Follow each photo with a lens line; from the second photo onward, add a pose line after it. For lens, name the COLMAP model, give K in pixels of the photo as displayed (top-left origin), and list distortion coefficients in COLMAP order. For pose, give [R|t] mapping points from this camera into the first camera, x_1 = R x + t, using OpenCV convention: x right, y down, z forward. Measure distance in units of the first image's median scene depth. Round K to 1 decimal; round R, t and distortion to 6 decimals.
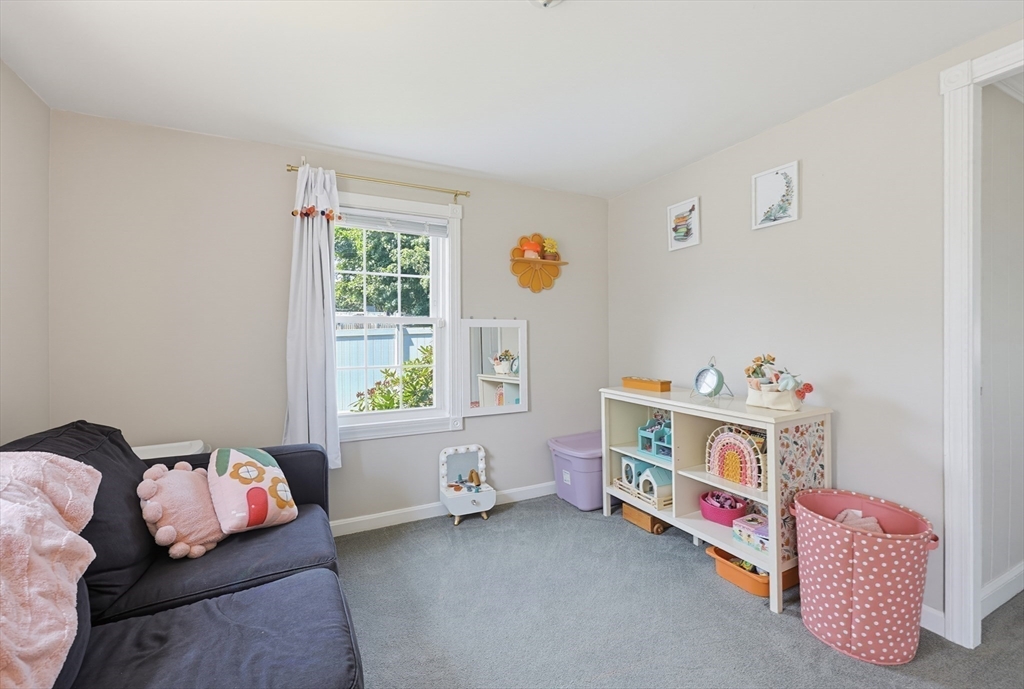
lens RADIAL K [[440.5, 0, 509.0], [0, 440.5, 338.7], [0, 0, 1]] dist [-0.008443, 0.000737]
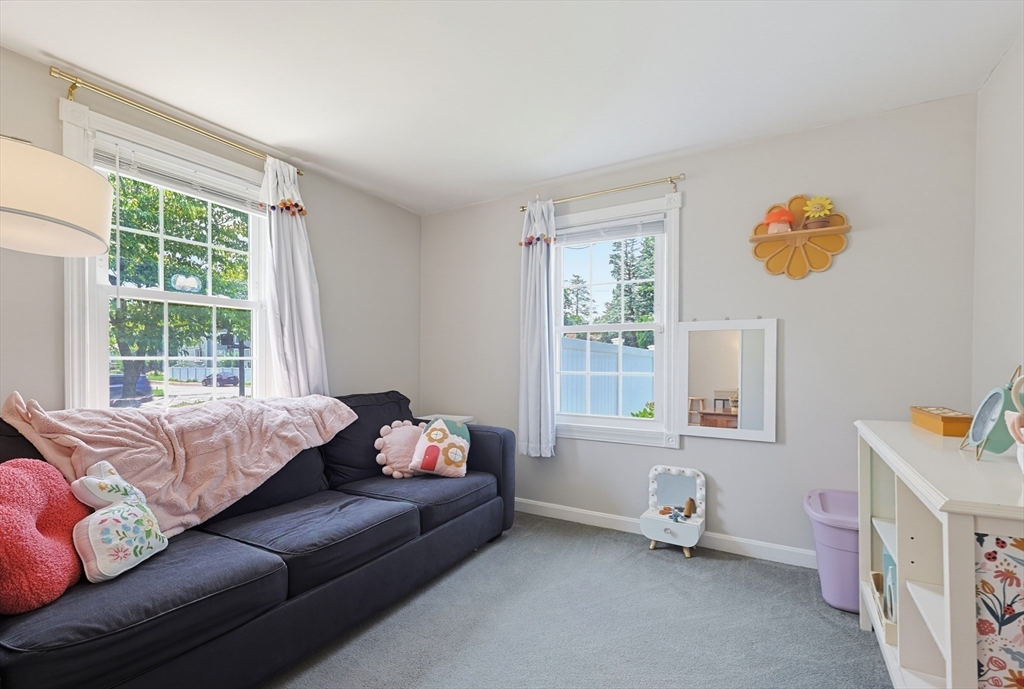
lens RADIAL K [[440.5, 0, 523.7], [0, 440.5, 362.8], [0, 0, 1]] dist [-0.008443, 0.000737]
pose [[0.546448, 0.012559, -0.837399, 0.470062], [-0.007432, 0.999921, 0.010147, 0.030542], [0.837460, 0.000679, 0.546498, 0.272253]]
